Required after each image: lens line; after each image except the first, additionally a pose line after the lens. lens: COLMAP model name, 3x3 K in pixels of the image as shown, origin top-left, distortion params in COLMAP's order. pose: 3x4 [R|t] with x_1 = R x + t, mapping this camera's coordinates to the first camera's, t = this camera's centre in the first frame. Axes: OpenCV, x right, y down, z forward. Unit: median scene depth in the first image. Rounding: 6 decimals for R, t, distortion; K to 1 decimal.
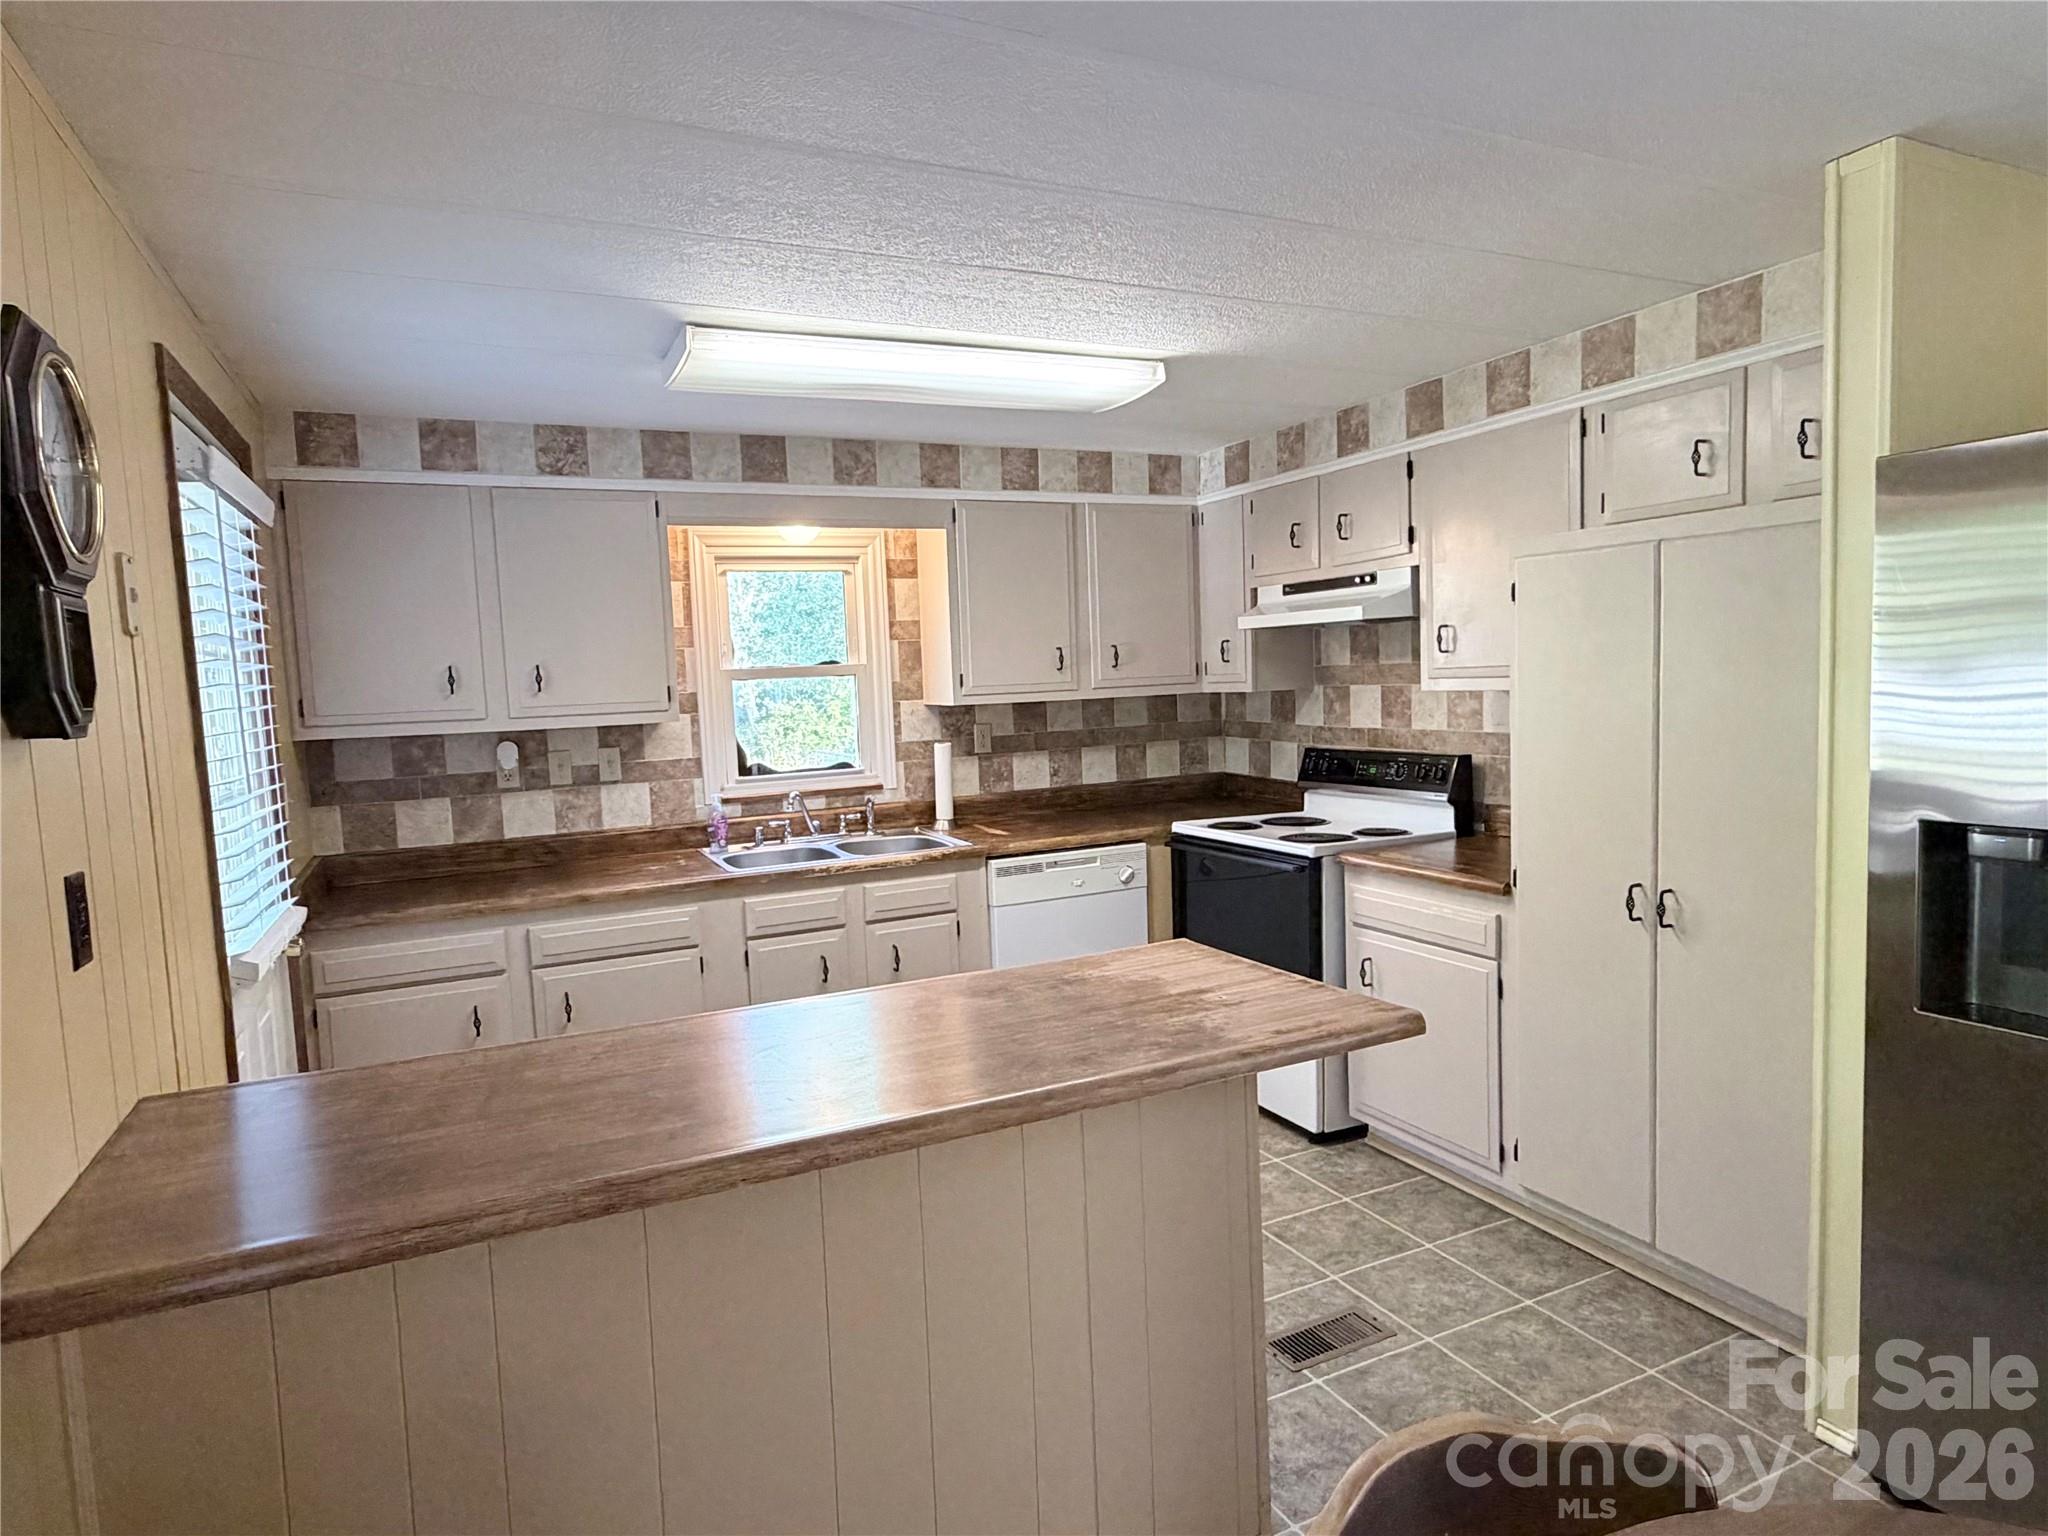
lens RADIAL K [[1170.4, 0, 1024.0], [0, 1170.4, 768.0], [0, 0, 1]] dist [0.001417, 0.000733]
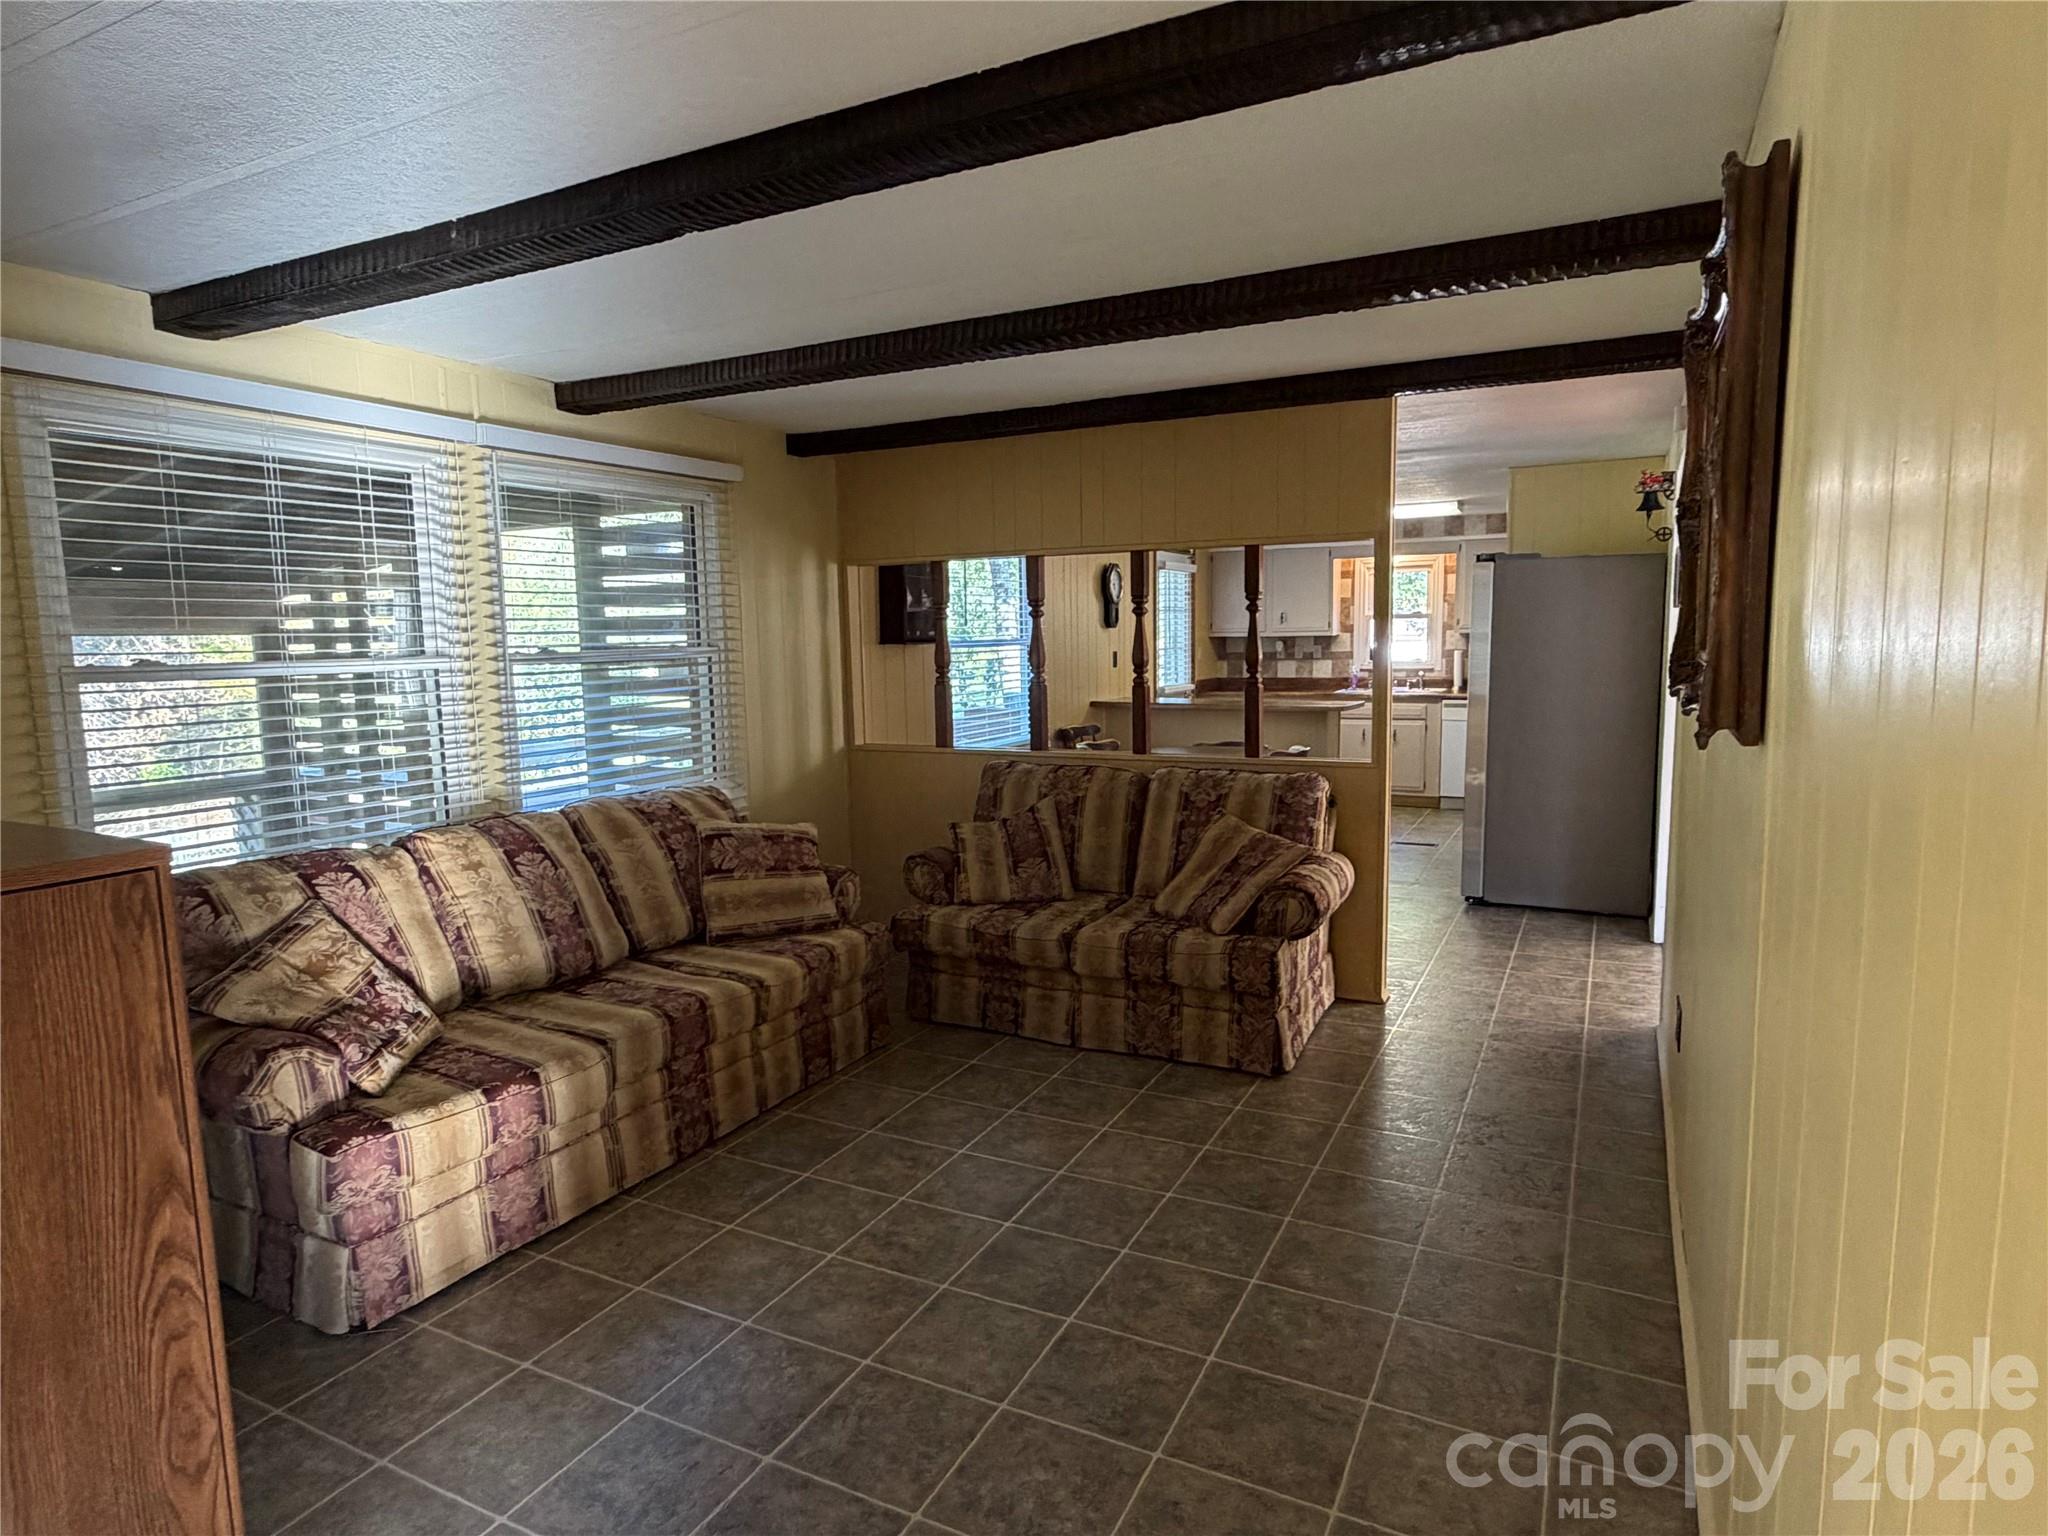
lens RADIAL K [[1170.4, 0, 1024.0], [0, 1170.4, 768.0], [0, 0, 1]] dist [0.001417, 0.000733]
pose [[0.610846, 0.121668, -0.782345, 1.242677], [-0.073782, 0.992570, 0.096753, 0.047228], [0.788304, -0.001378, 0.615284, -1.038544]]
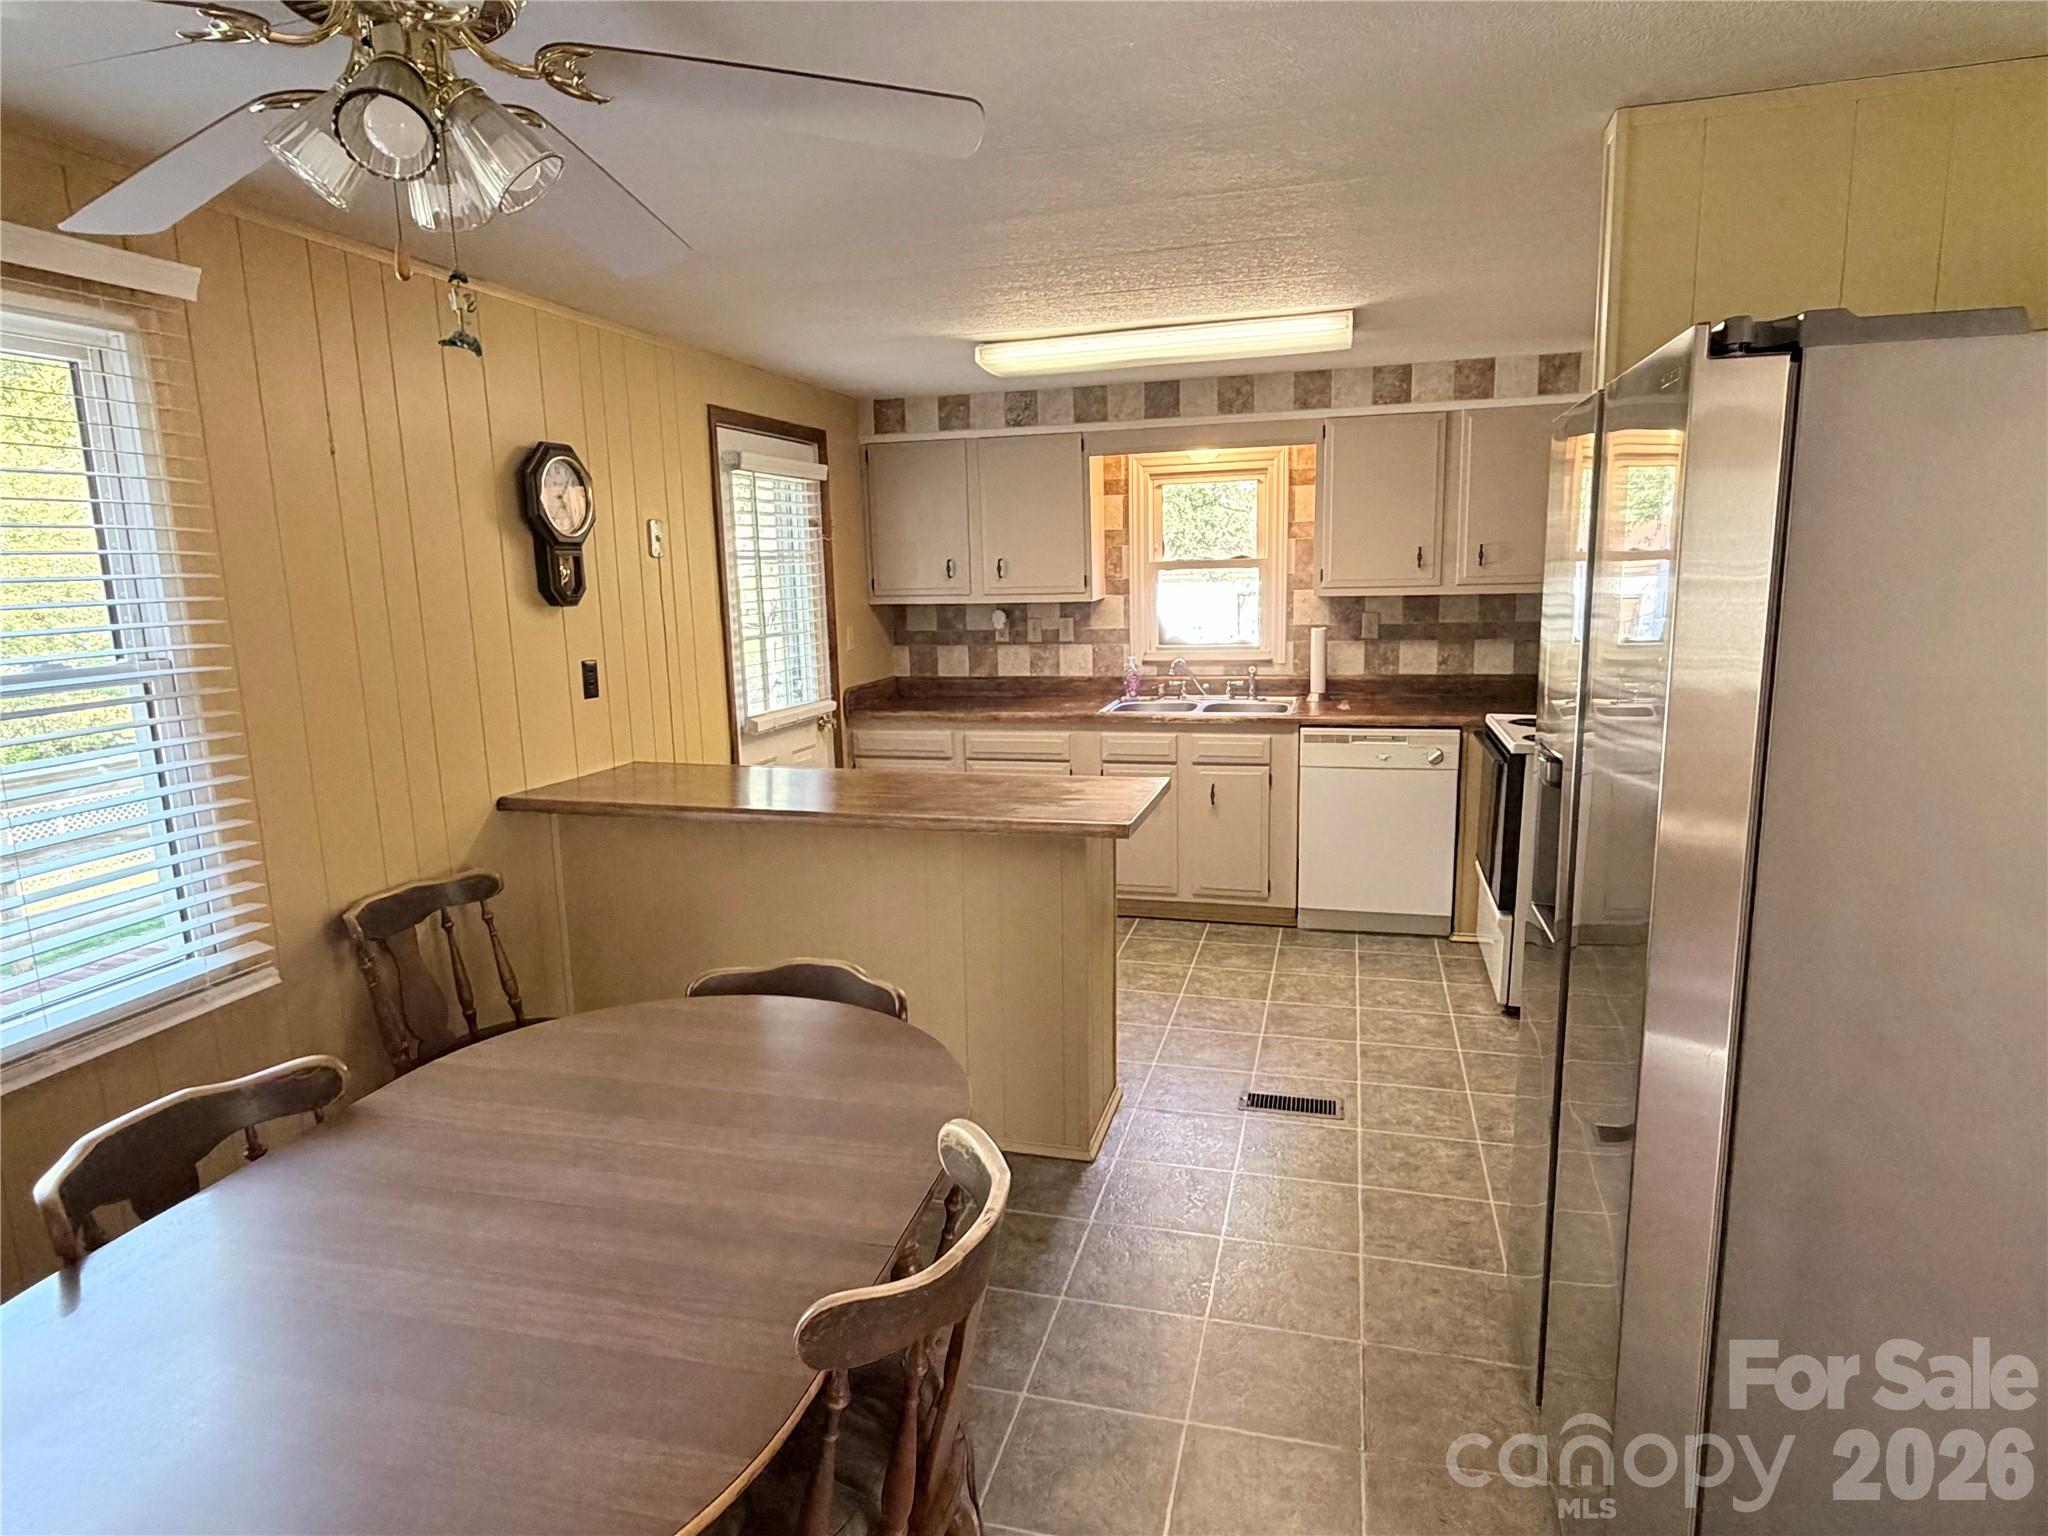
lens RADIAL K [[1162.3, 0, 1024.0], [0, 1162.3, 768.0], [0, 0, 1]] dist [-0.000541, 0.000297]
pose [[0.755186, 0.134084, -0.641651, 0.508090], [-0.058867, 0.988773, 0.137339, -0.026790], [0.652862, -0.065944, 0.754601, -0.090347]]
